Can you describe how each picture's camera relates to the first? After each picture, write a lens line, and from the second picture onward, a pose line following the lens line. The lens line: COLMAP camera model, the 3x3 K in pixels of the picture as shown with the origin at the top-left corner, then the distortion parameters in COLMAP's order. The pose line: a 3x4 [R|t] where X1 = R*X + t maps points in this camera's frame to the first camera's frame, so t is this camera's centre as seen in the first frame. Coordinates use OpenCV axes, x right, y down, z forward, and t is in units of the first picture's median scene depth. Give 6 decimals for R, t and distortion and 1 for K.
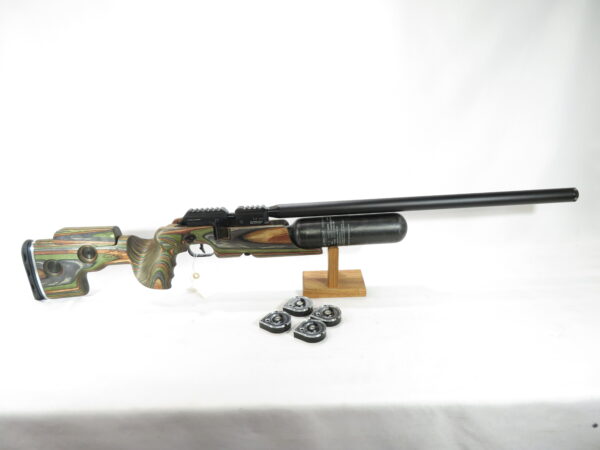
lens RADIAL K [[423.0, 0, 300.0], [0, 423.0, 225.0], [0, 0, 1]] dist [0.003714, 0.006353]
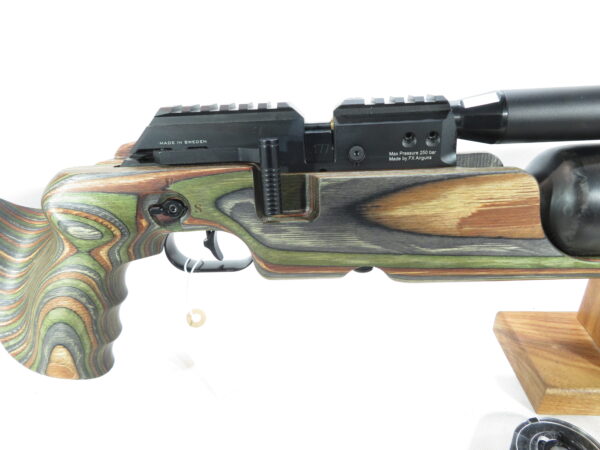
lens RADIAL K [[423.0, 0, 300.0], [0, 423.0, 225.0], [0, 0, 1]] dist [0.003714, 0.006353]
pose [[0.998720, 0.025604, -0.043618, -0.161123], [-0.022973, 0.997947, 0.059786, 0.022876], [0.045059, -0.058707, 0.997258, 0.725543]]
